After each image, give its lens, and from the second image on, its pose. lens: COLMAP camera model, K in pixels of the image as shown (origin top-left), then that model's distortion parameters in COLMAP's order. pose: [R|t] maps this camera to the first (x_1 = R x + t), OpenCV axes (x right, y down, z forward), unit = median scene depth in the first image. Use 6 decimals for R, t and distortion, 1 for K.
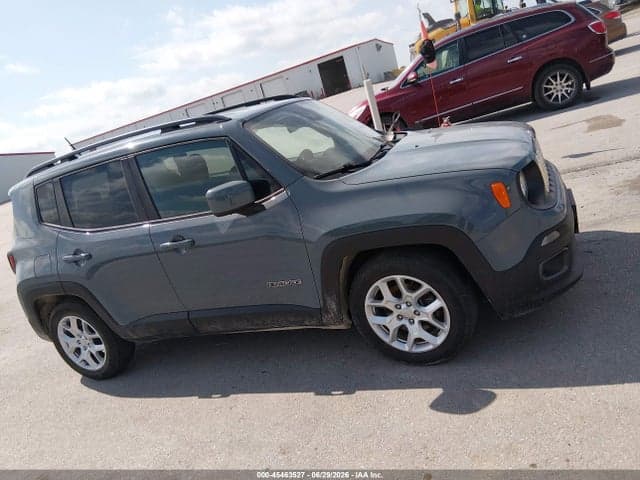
lens RADIAL K [[494.6, 0, 322.6], [0, 494.6, 232.0], [0, 0, 1]] dist [0.067844, -0.129728]
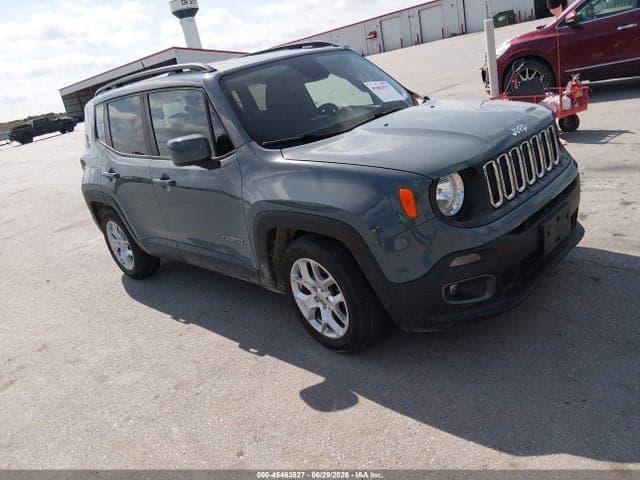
lens RADIAL K [[494.6, 0, 322.6], [0, 494.6, 232.0], [0, 0, 1]] dist [0.067844, -0.129728]
pose [[0.922294, 0.216586, -0.320100, 0.447232], [-0.163883, 0.969240, 0.183617, -0.140272], [0.350023, -0.116890, 0.929420, 0.095400]]
